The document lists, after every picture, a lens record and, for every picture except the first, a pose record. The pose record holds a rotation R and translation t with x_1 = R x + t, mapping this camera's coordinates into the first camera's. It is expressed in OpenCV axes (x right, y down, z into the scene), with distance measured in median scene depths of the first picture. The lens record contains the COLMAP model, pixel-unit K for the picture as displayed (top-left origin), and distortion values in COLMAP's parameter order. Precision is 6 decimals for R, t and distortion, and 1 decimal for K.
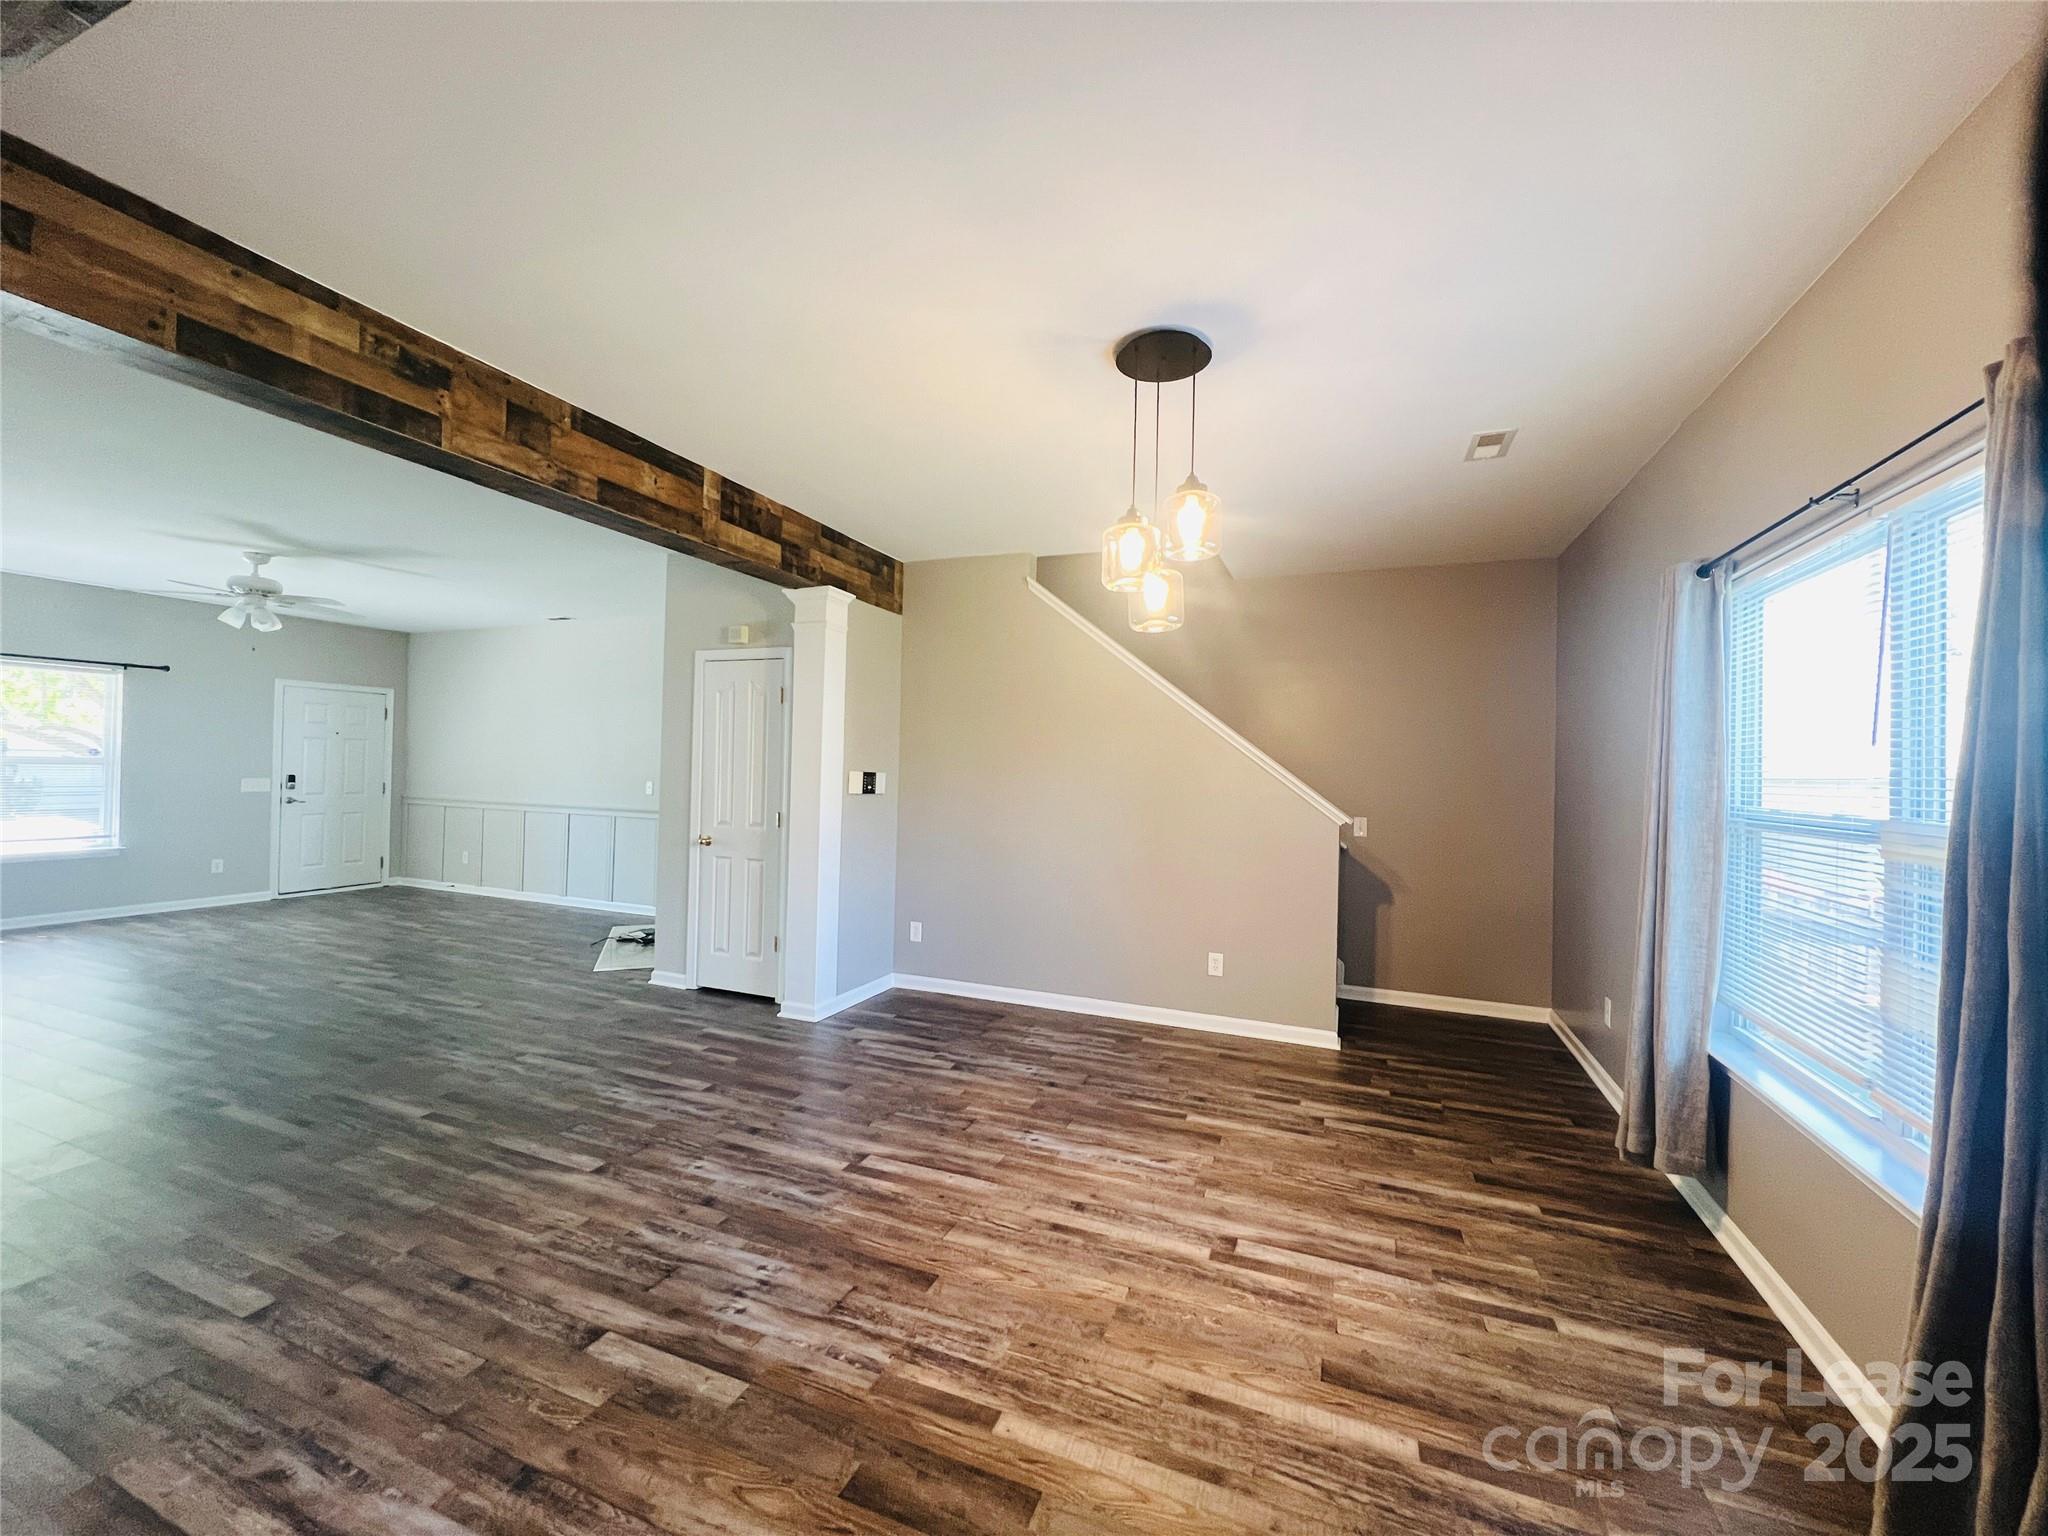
lens RADIAL K [[816.5, 0, 1019.9], [0, 816.5, 762.5], [0, 0, 1]] dist [-0.000383, 0.000019]
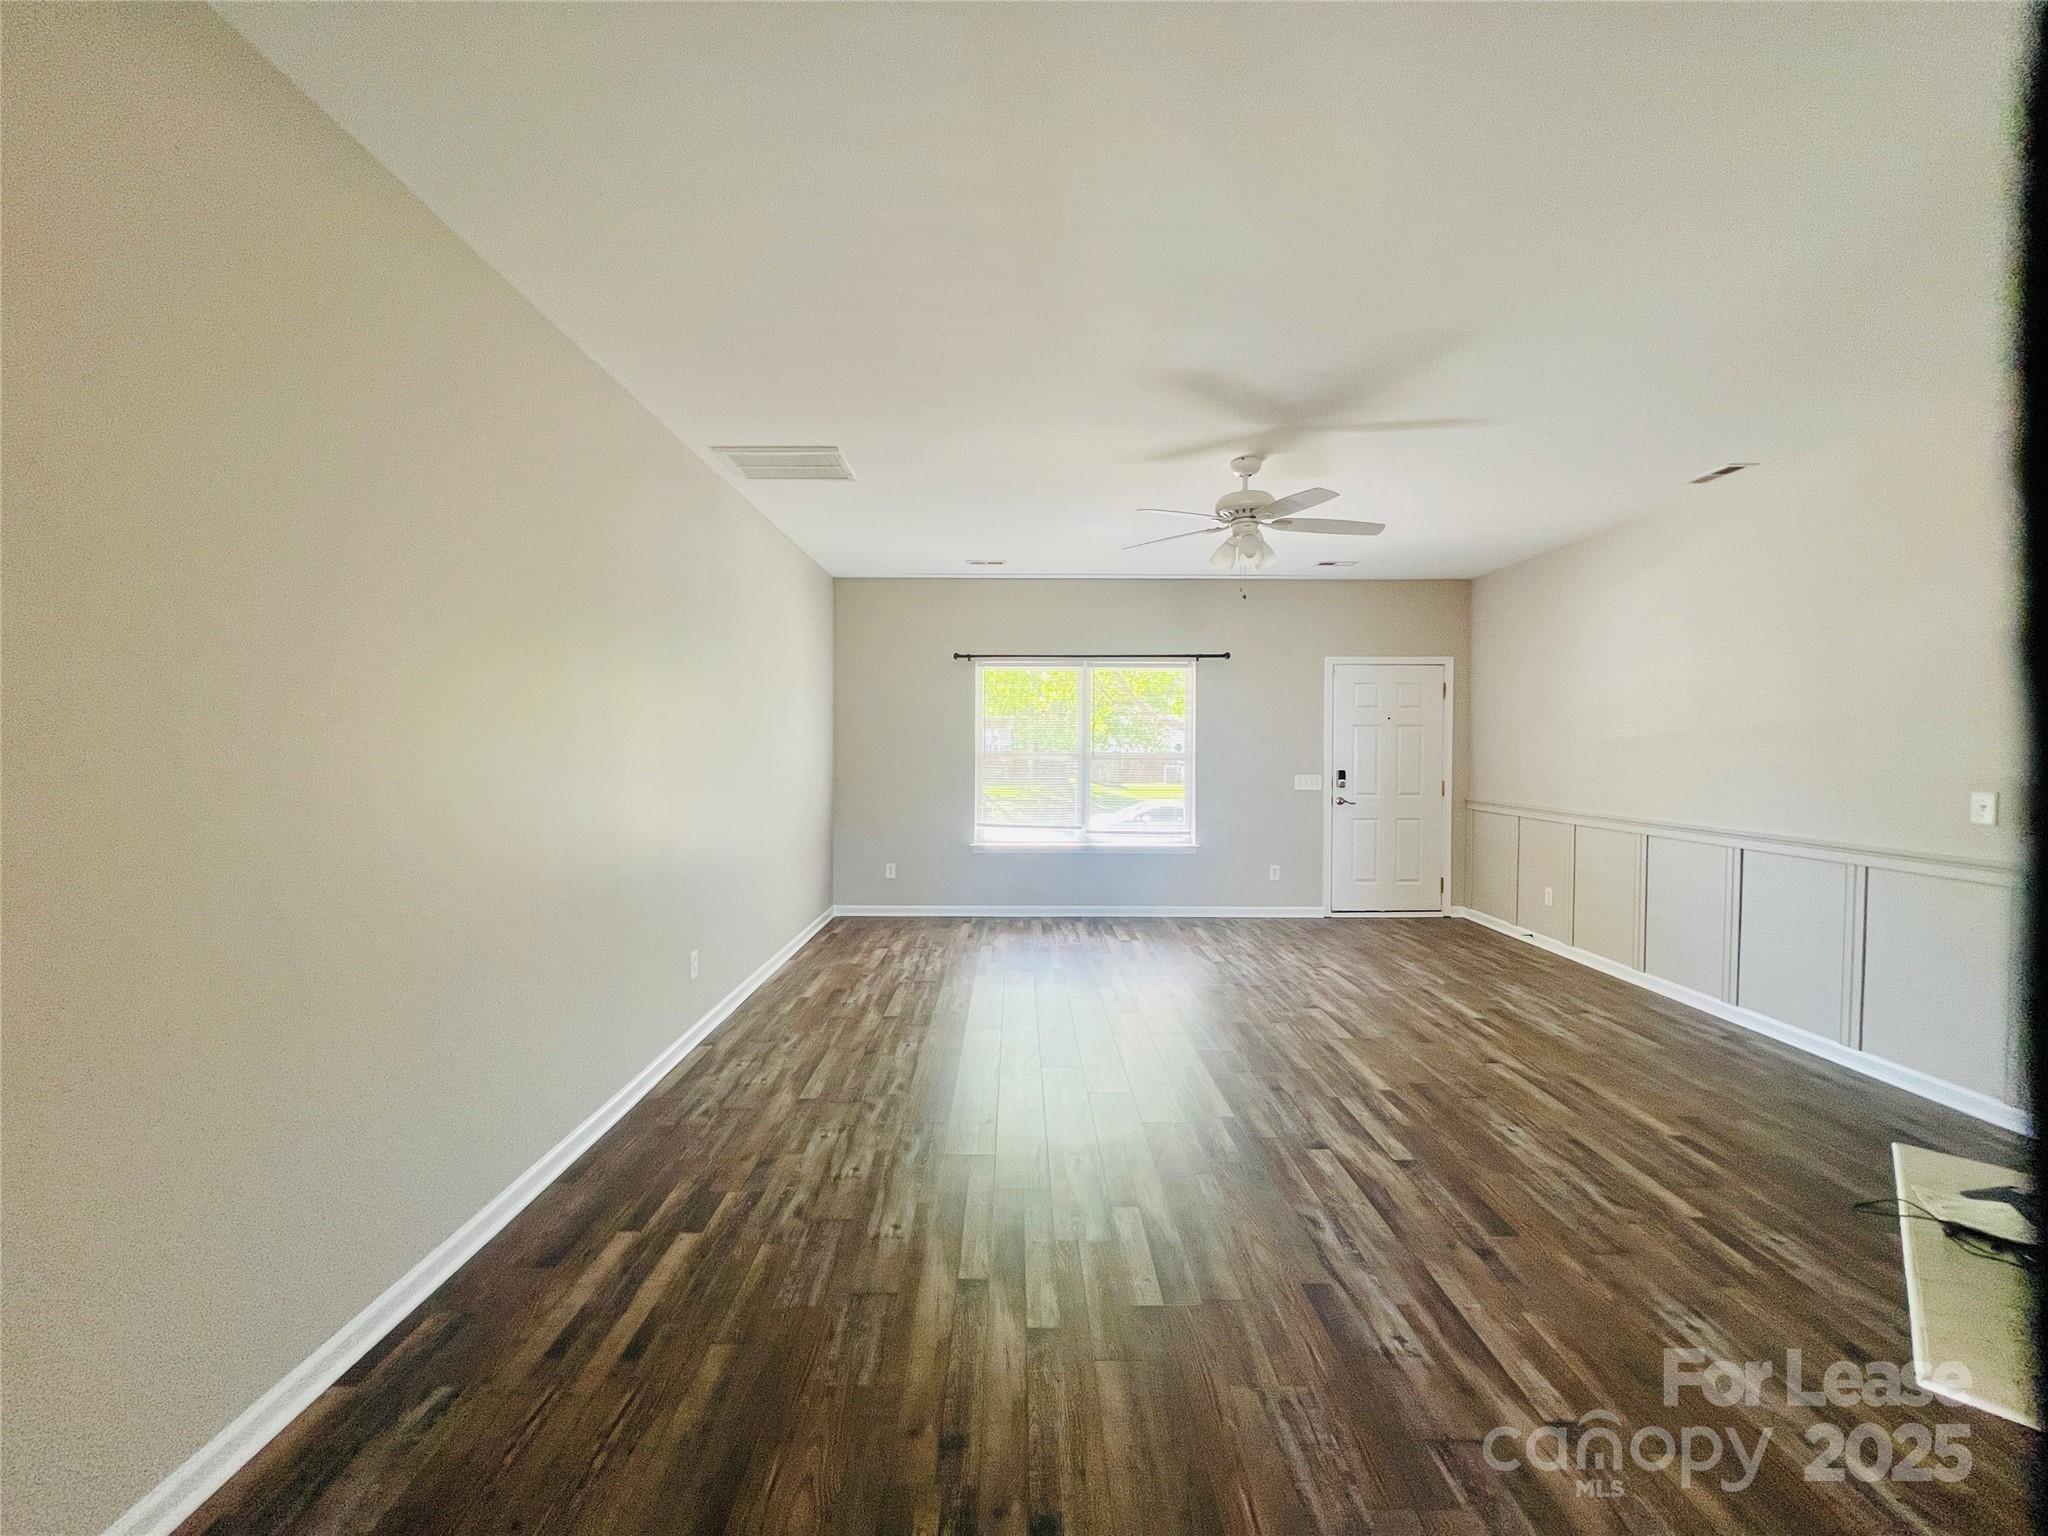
lens RADIAL K [[816.5, 0, 1019.9], [0, 816.5, 762.5], [0, 0, 1]] dist [-0.000383, 0.000019]
pose [[0.384181, -0.002462, -0.923254, -0.254876], [0.013130, 0.999910, 0.002797, 0.000433], [0.923164, -0.013197, 0.384179, 0.385212]]
